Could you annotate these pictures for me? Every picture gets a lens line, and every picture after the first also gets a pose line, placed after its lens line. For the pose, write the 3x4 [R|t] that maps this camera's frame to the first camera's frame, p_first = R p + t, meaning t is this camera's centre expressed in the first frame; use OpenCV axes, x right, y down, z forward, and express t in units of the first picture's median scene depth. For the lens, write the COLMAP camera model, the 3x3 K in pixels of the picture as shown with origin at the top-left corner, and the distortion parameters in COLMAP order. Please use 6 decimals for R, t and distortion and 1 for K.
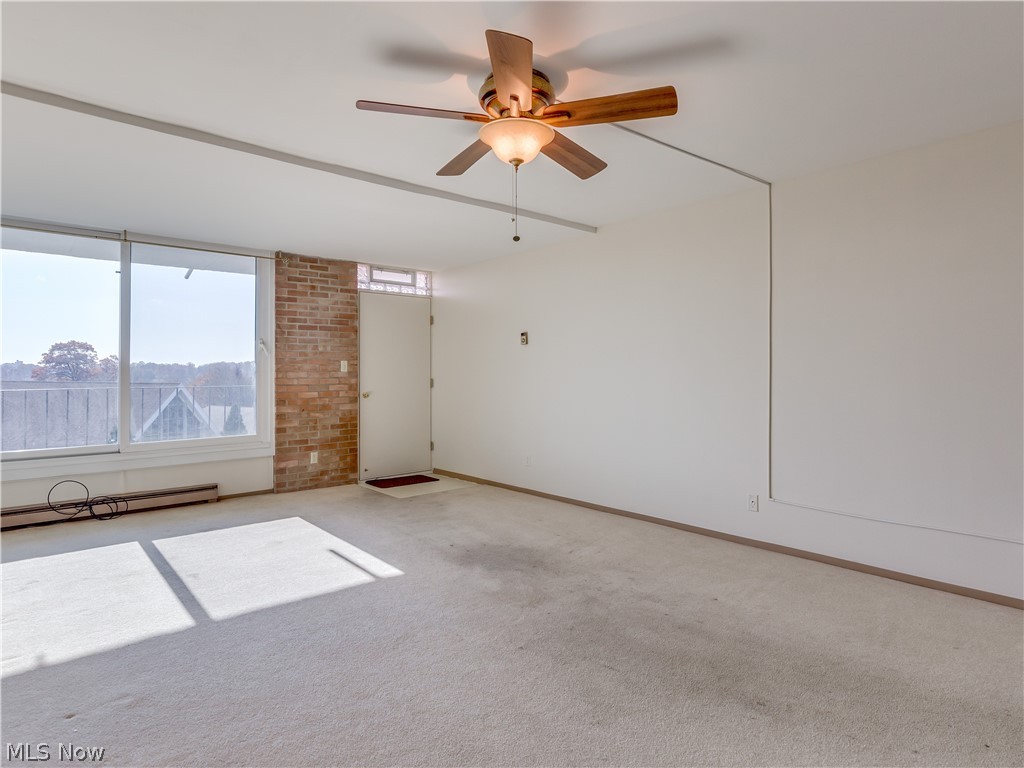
lens RADIAL K [[584.5, 0, 513.8], [0, 584.5, 362.5], [0, 0, 1]] dist [-0.001170, -0.000329]
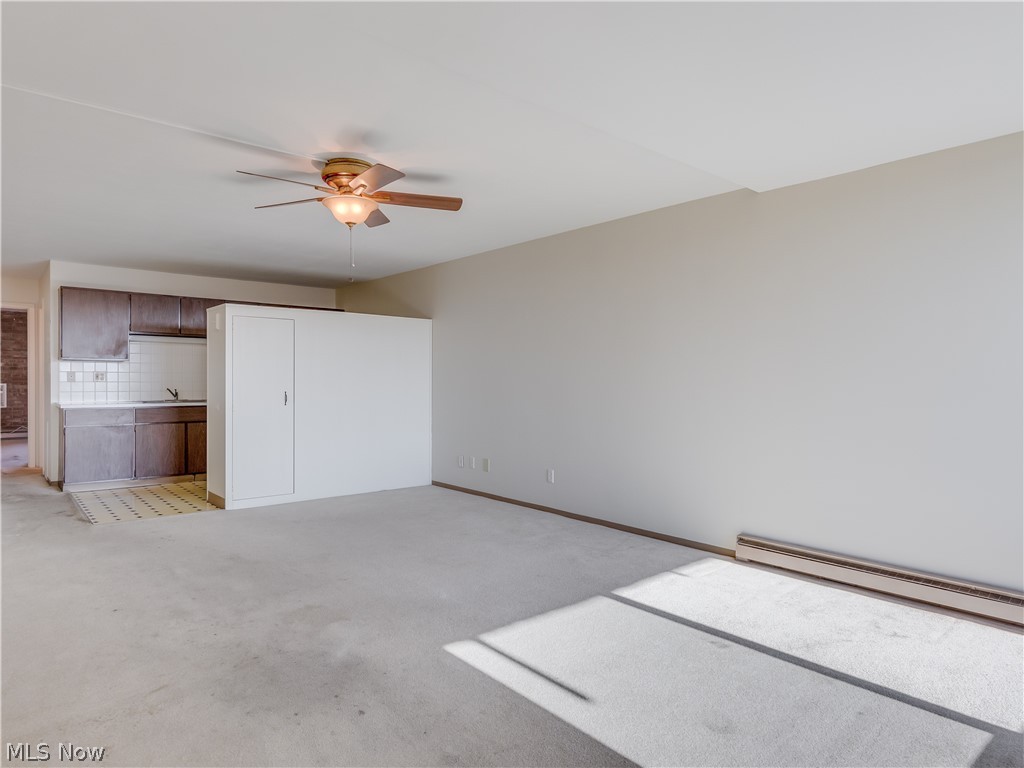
lens RADIAL K [[619.9, 0, 512.0], [0, 619.9, 384.0], [0, 0, 1]] dist [0.001874, 0.000504]
pose [[-0.999997, 0.002326, -0.000212, -0.160806], [0.002327, 0.999989, -0.004007, 0.020104], [0.000203, -0.004007, -0.999992, 1.044706]]
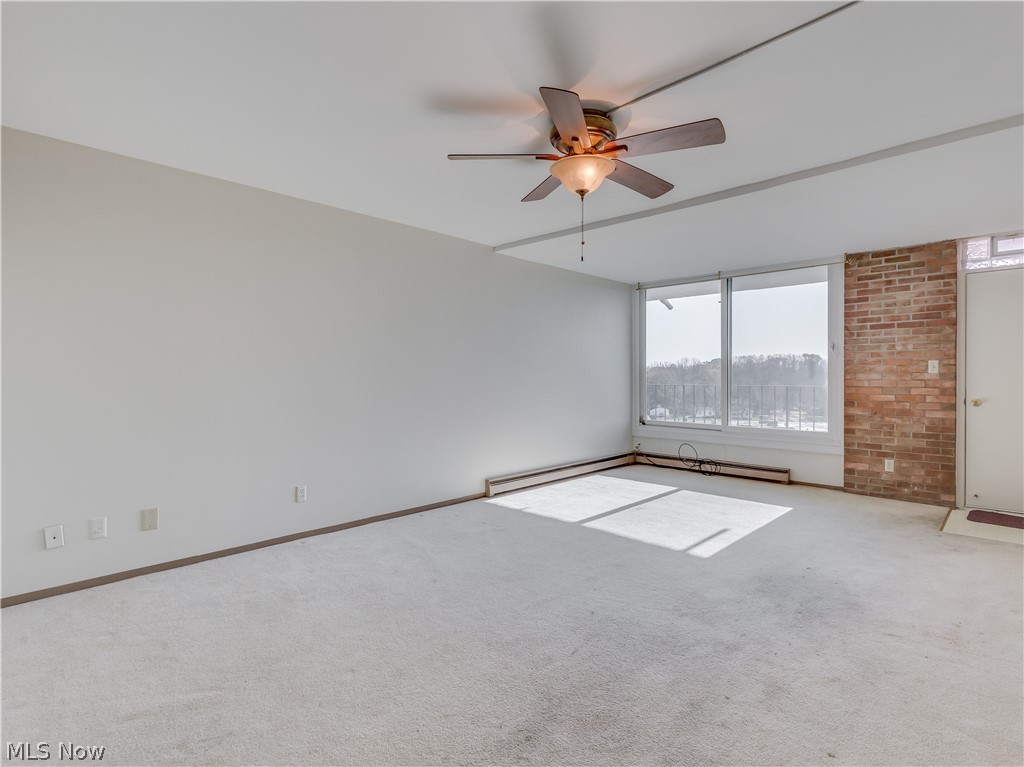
lens RADIAL K [[511.8, 0, 495.2], [0, 511.8, 380.1], [0, 0, 1]] dist [0.001110, 0.000369]
pose [[0.065067, 0.014187, -0.997780, 0.432431], [0.015478, 0.999764, 0.015225, 0.004785], [0.997761, -0.016434, 0.064832, 0.324086]]
